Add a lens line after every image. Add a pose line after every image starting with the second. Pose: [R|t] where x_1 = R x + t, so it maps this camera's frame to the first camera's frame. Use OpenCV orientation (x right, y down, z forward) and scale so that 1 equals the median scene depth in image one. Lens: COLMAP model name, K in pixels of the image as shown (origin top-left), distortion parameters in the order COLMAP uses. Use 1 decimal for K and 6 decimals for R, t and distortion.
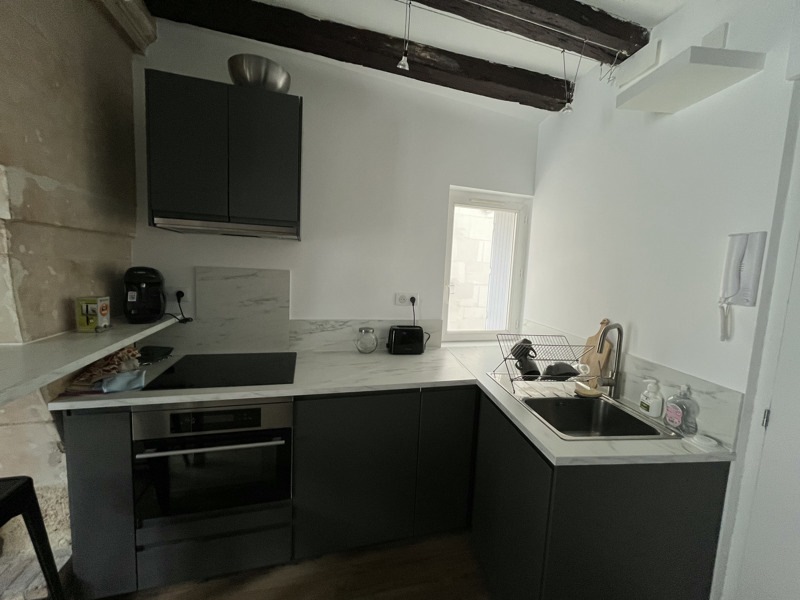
lens RADIAL K [[322.7, 0, 398.9], [0, 322.7, 298.7], [0, 0, 1]] dist [-0.001625, -0.000369]
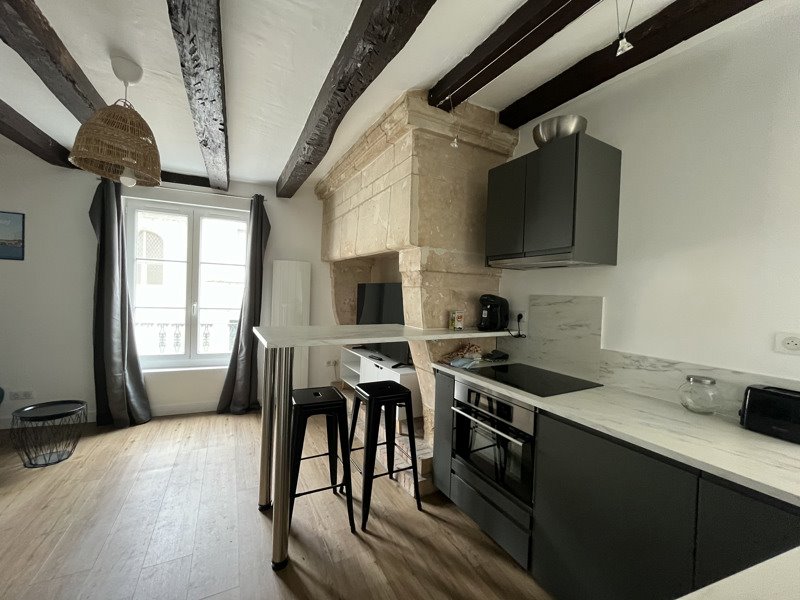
lens RADIAL K [[322.7, 0, 398.9], [0, 322.7, 298.7], [0, 0, 1]] dist [-0.001625, -0.000369]
pose [[0.220767, -0.022269, -0.975072, 0.603836], [-0.118138, 0.991768, -0.049398, 0.047705], [0.968145, 0.126099, 0.216318, 0.266722]]
